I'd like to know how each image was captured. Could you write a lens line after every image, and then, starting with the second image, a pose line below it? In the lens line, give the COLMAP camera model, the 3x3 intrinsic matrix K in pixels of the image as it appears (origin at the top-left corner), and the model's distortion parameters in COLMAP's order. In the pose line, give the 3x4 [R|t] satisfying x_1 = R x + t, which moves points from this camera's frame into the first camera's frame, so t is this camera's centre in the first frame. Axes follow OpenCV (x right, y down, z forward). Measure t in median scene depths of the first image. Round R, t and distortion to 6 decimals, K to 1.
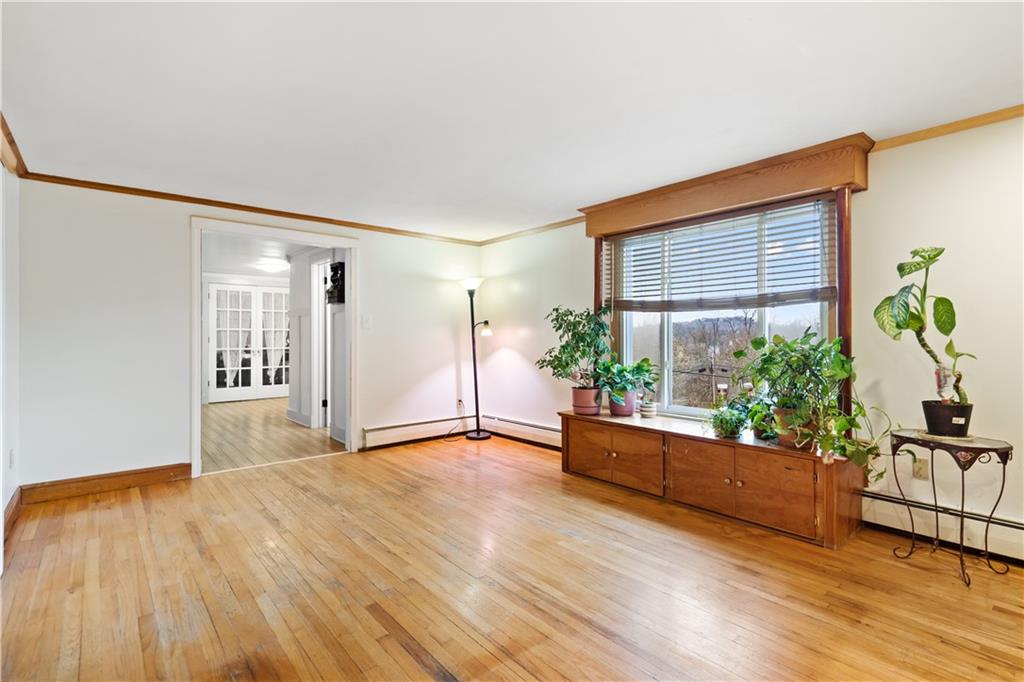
lens RADIAL K [[490.1, 0, 505.6], [0, 490.1, 339.3], [0, 0, 1]] dist [0.004470, 0.000711]
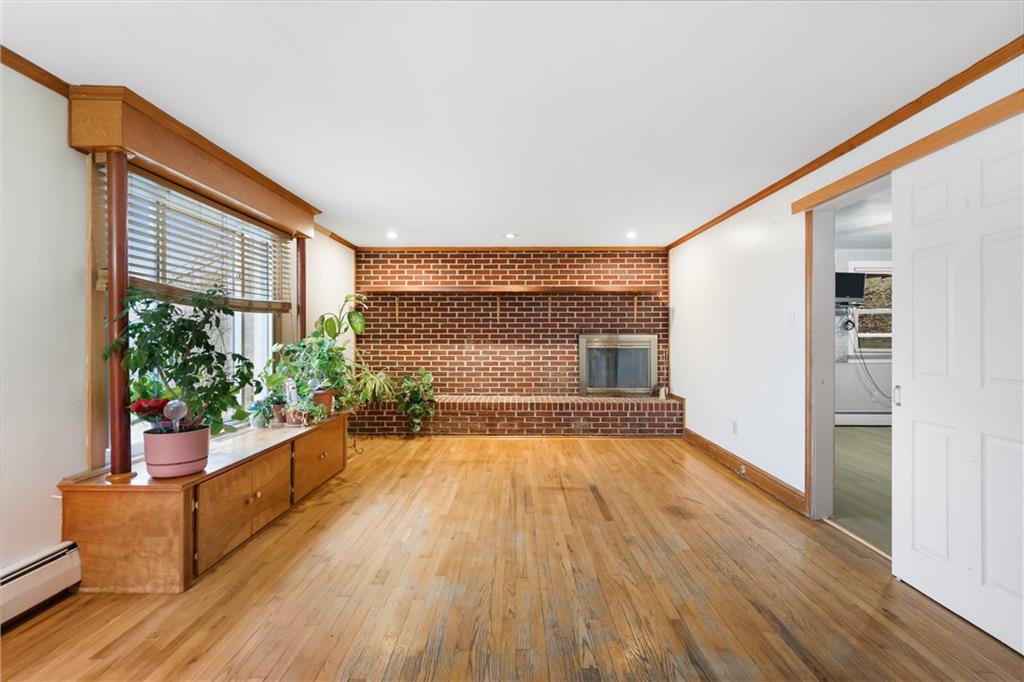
lens RADIAL K [[463.4, 0, 507.3], [0, 463.4, 339.4], [0, 0, 1]] dist [0.003752, 0.000432]
pose [[-0.756801, -0.001056, 0.653645, -0.773390], [0.000992, 0.999996, 0.002765, -0.012776], [-0.653645, 0.002741, -0.756796, 1.828814]]
